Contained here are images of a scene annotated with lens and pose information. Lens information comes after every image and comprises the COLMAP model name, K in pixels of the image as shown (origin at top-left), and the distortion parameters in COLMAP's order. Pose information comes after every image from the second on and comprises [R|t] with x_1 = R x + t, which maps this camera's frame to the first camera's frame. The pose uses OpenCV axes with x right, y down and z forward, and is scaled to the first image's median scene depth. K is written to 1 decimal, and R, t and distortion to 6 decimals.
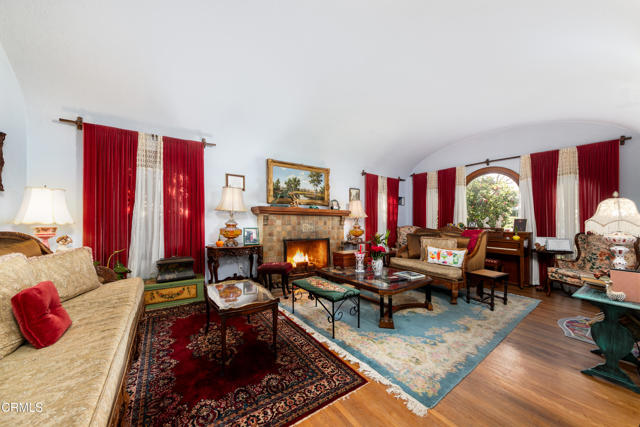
lens RADIAL K [[220.1, 0, 311.9], [0, 220.1, 212.9], [0, 0, 1]] dist [-0.000465, -0.000064]
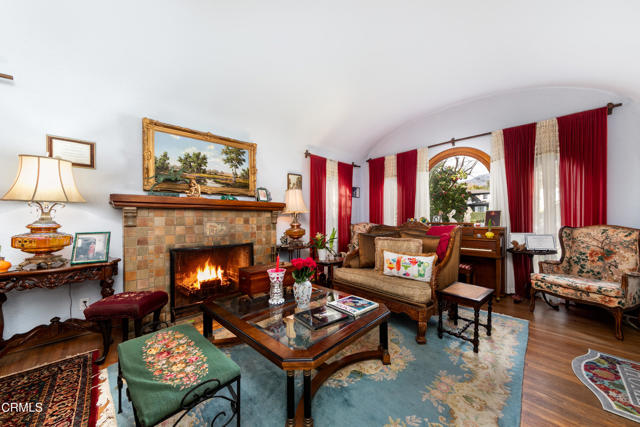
lens RADIAL K [[232.5, 0, 320.0], [0, 232.5, 213.5], [0, 0, 1]] dist [-0.000034, -0.000013]
pose [[0.980201, -0.014048, 0.197507, 0.151227], [0.011615, 0.999842, 0.013468, 0.016826], [-0.197665, -0.010907, 0.980209, 0.263788]]
